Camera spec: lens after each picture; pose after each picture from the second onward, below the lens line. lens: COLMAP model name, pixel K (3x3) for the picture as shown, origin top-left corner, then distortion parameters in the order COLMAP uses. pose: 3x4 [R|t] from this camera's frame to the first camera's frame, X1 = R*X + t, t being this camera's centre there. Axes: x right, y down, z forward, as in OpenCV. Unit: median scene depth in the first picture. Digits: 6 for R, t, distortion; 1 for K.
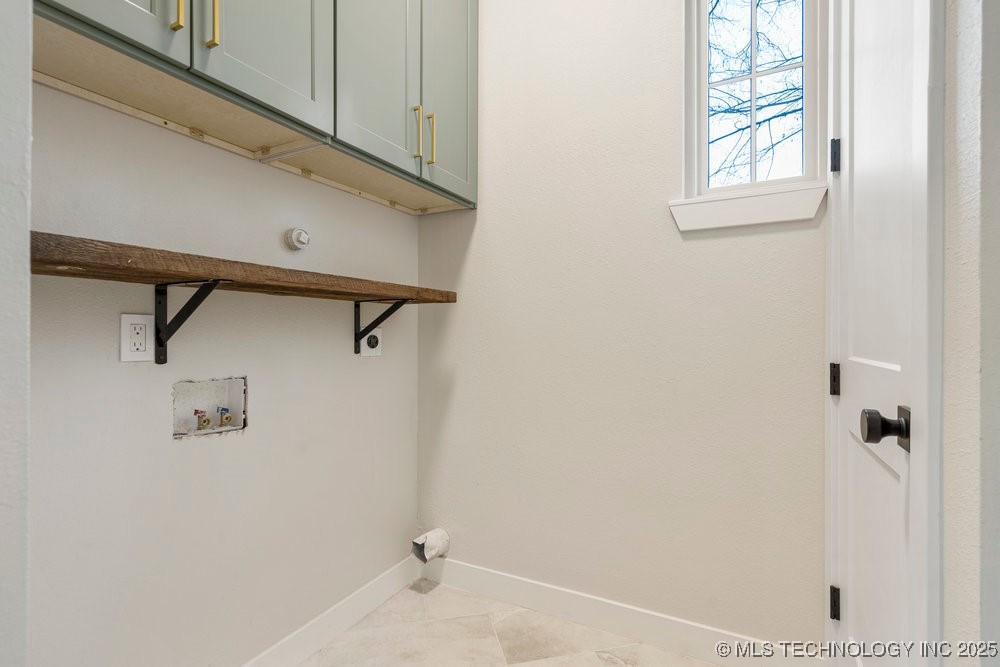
lens RADIAL K [[478.3, 0, 500.0], [0, 478.3, 333.5], [0, 0, 1]] dist [-0.003404, -0.000412]
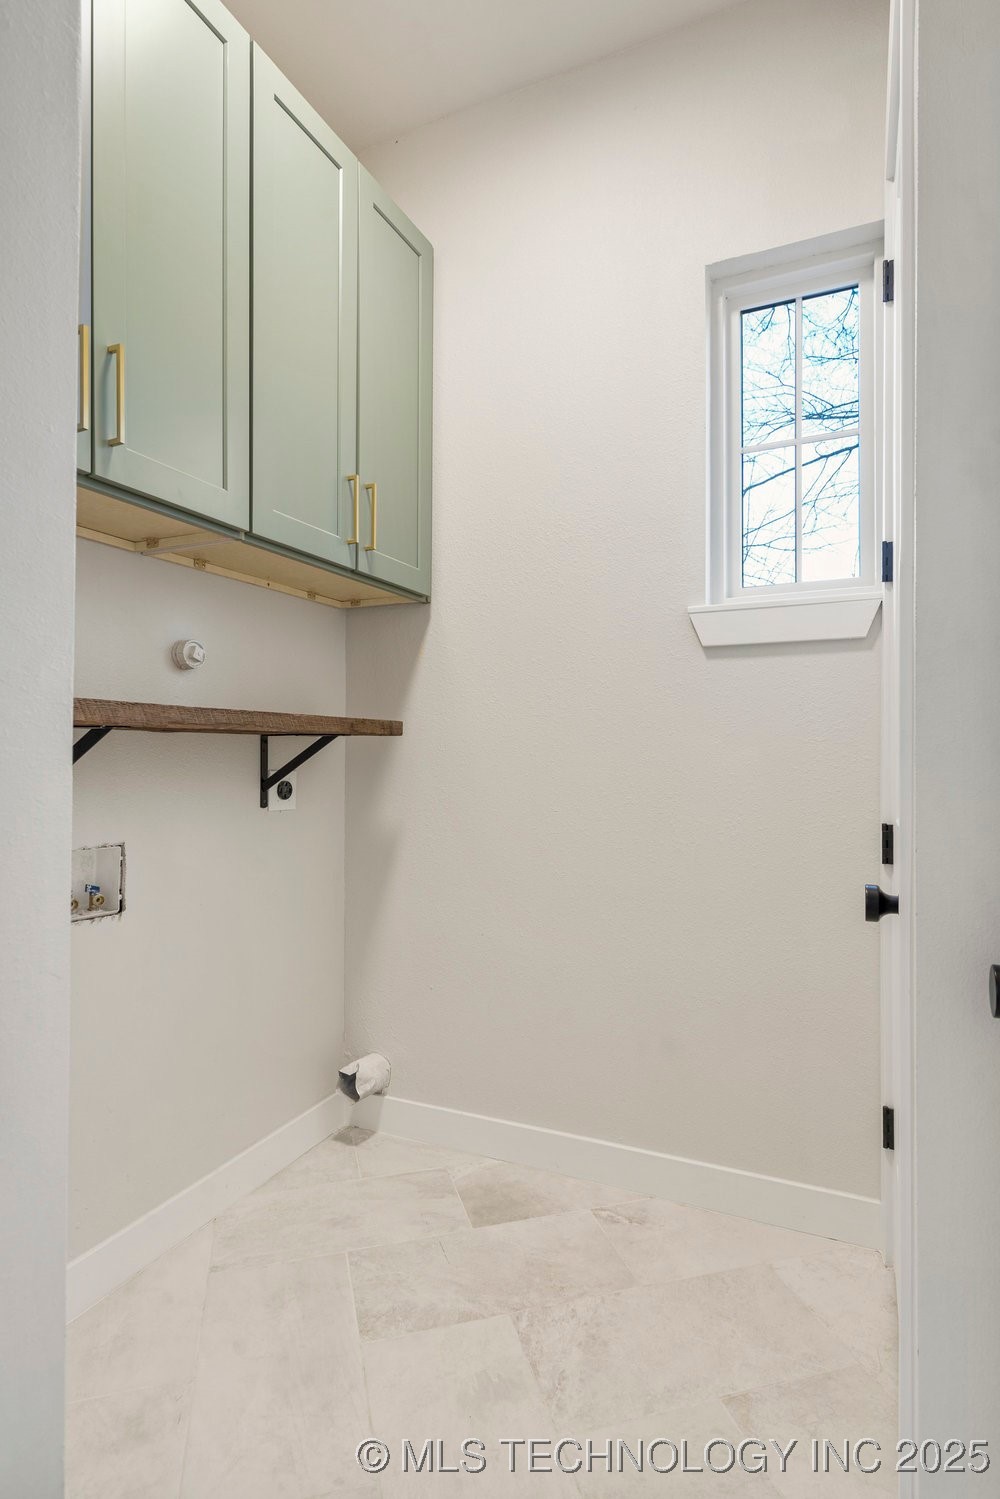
lens RADIAL K [[793.1, 0, 500.0], [0, 793.1, 749.5], [0, 0, 1]] dist [0.001819, 0.000300]
pose [[0.998606, 0.001777, 0.052746, -0.008549], [-0.001428, 0.999977, -0.006662, -0.041090], [-0.052757, 0.006578, 0.998586, -0.225364]]
